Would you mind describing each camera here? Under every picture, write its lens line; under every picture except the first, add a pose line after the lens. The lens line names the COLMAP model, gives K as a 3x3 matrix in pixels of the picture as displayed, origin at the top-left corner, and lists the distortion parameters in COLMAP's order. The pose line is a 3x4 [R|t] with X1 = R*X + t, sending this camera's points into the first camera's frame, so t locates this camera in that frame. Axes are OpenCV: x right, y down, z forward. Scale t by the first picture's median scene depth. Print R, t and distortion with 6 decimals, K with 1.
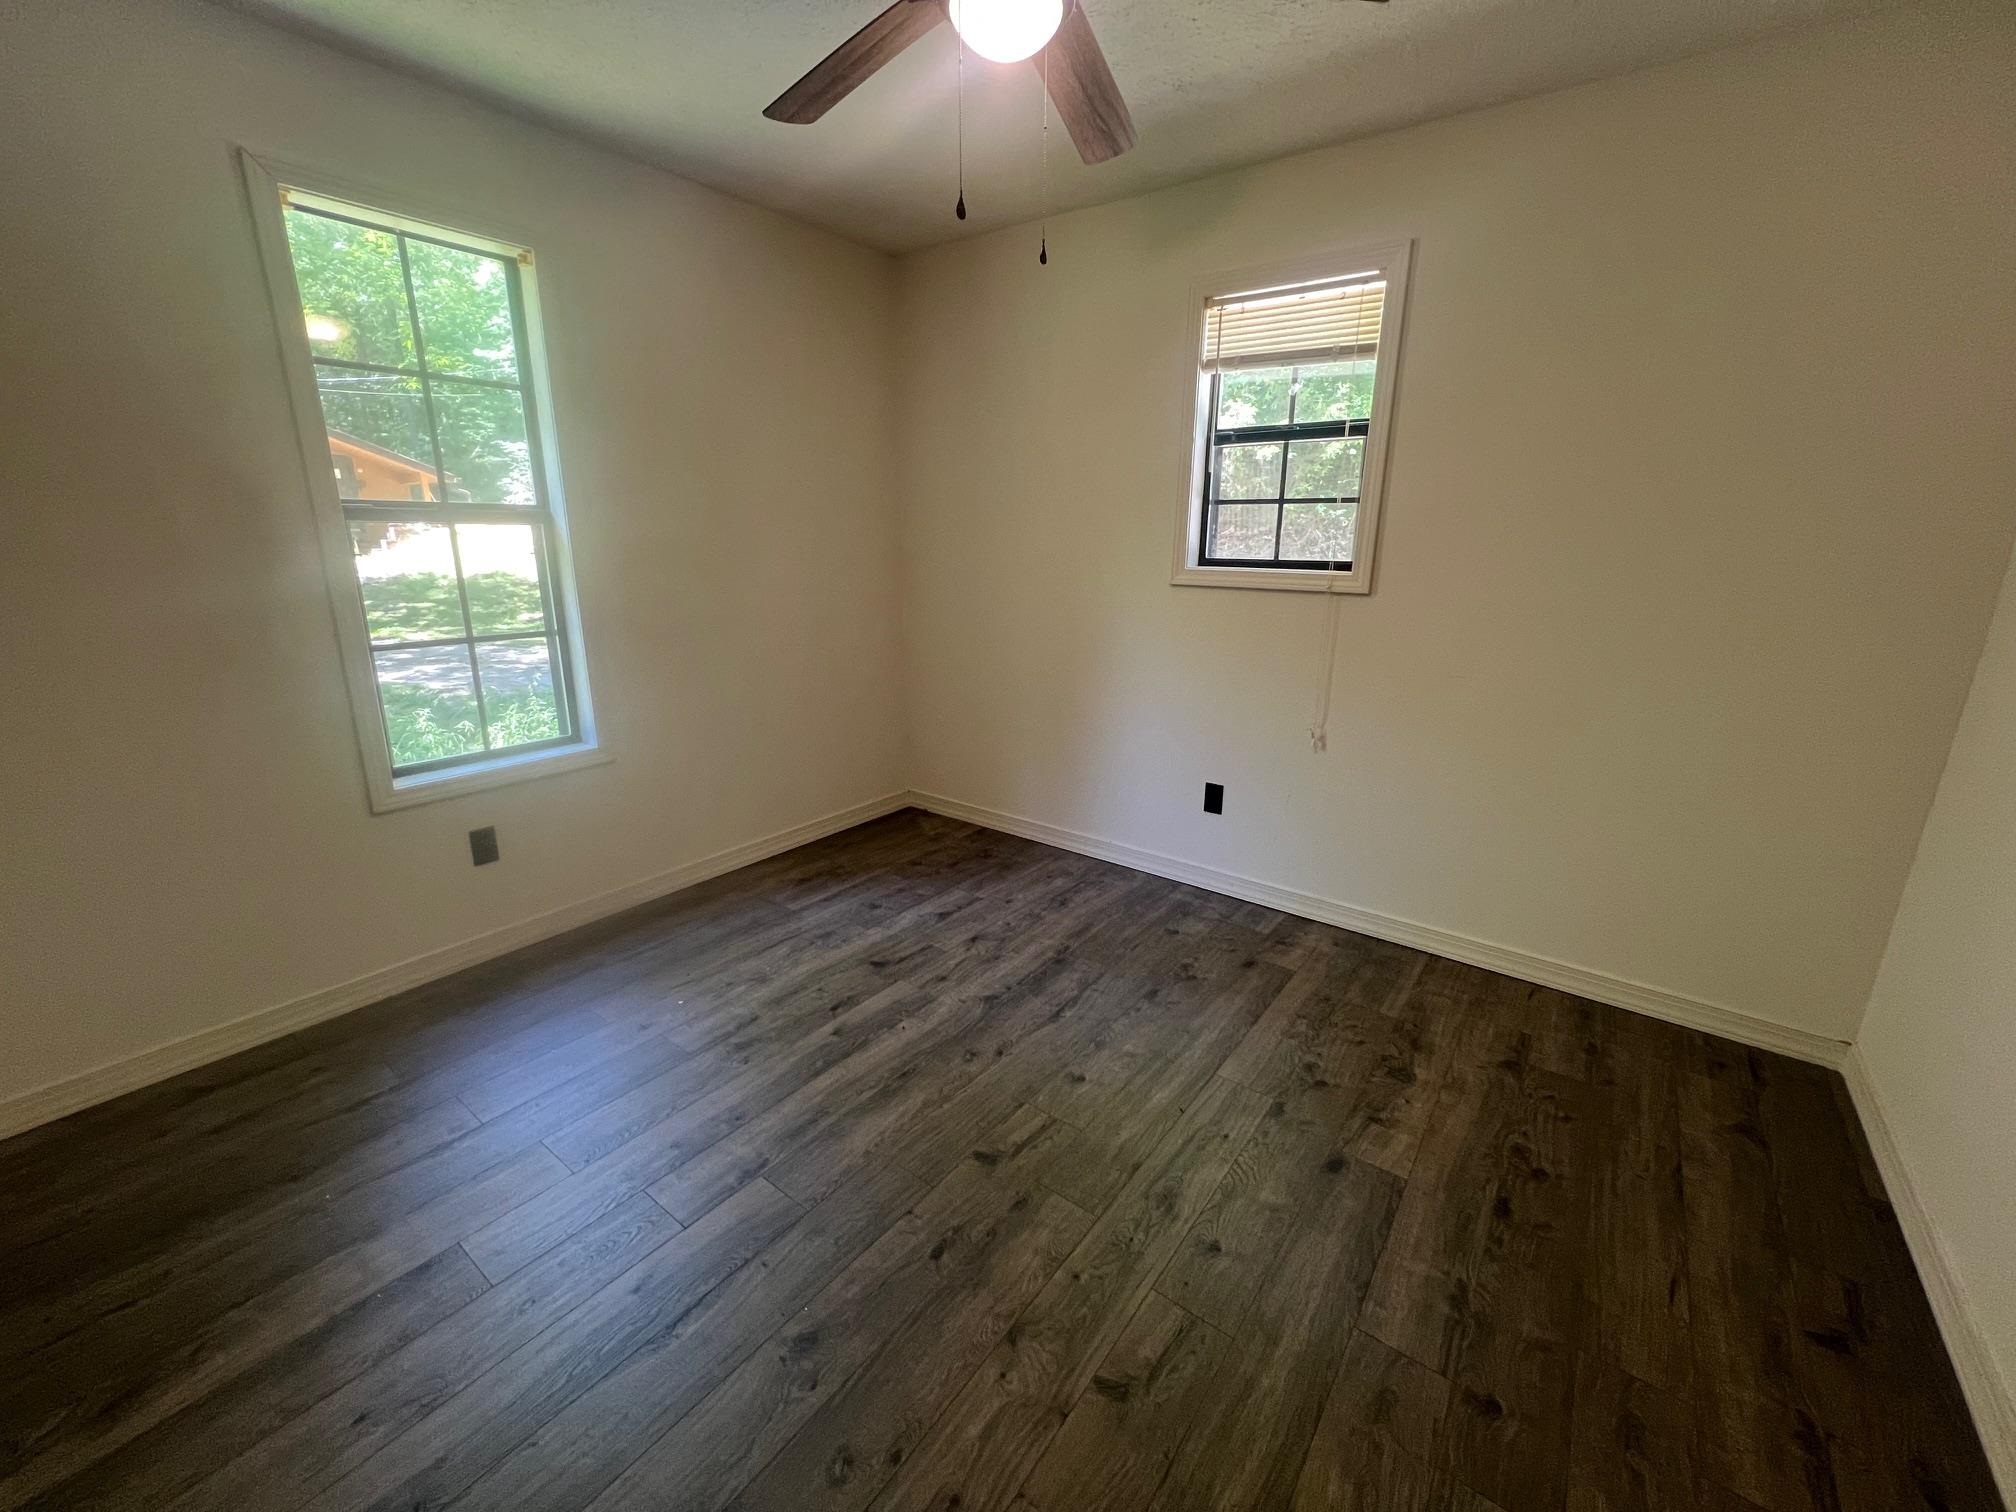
lens RADIAL K [[810.1, 0, 1003.9], [0, 810.1, 753.9], [0, 0, 1]] dist [-0.001212, 0.000643]
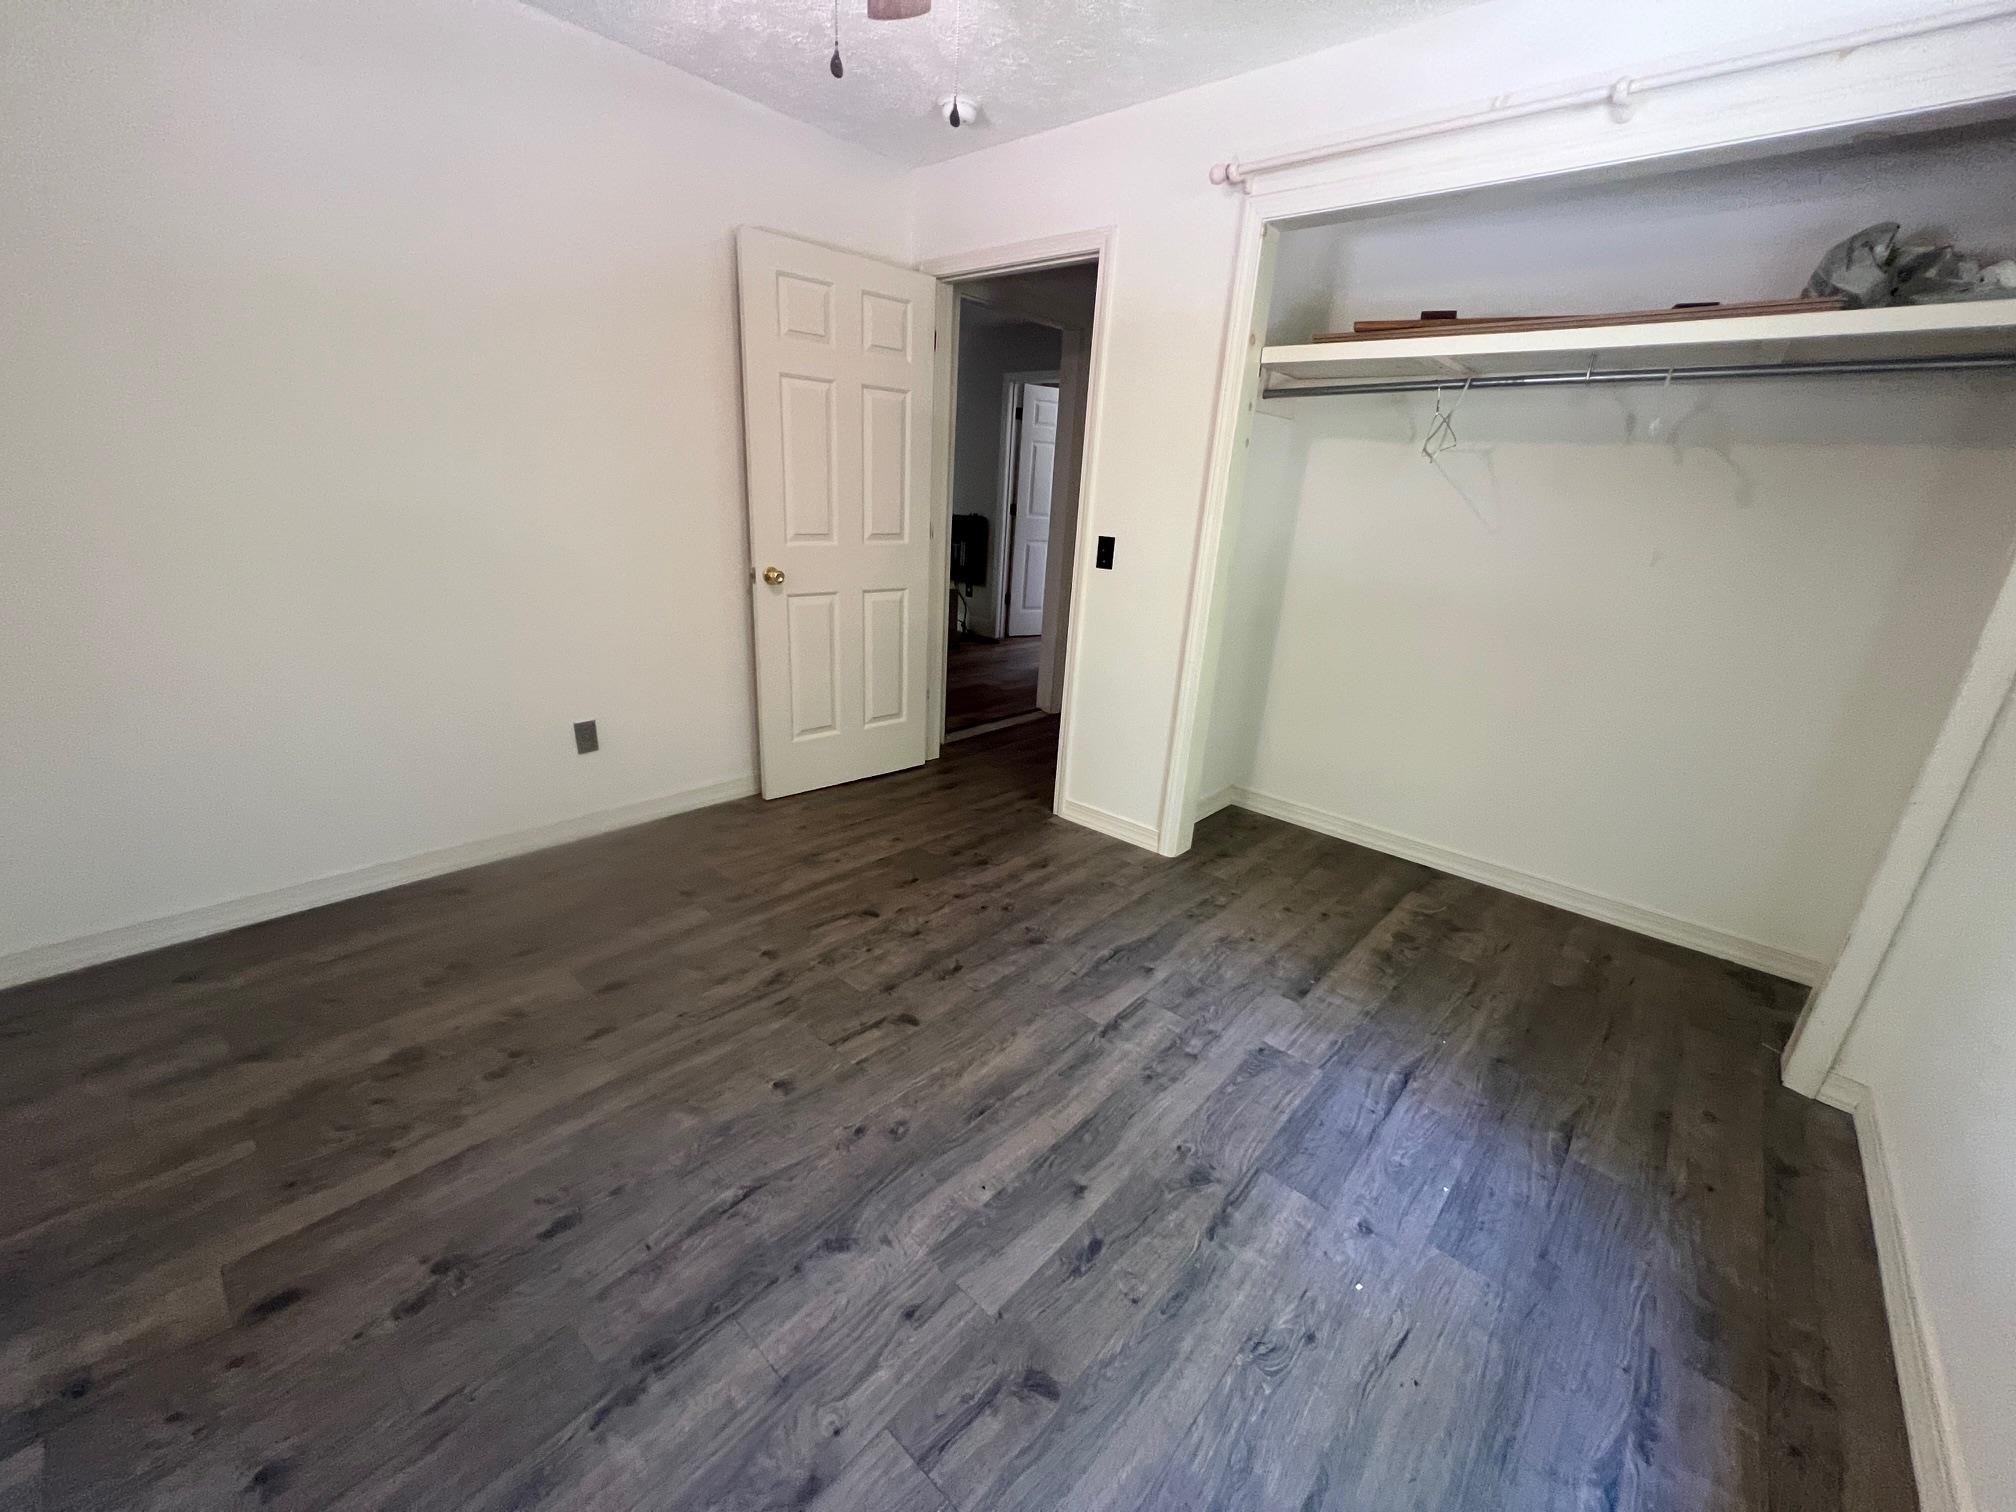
lens RADIAL K [[810.1, 0, 1003.9], [0, 810.1, 753.9], [0, 0, 1]] dist [-0.001212, 0.000643]
pose [[-0.994173, -0.091102, 0.057617, -0.155876], [-0.044050, 0.831210, 0.554211, -0.368526], [-0.098382, 0.548444, -0.830380, 1.449609]]
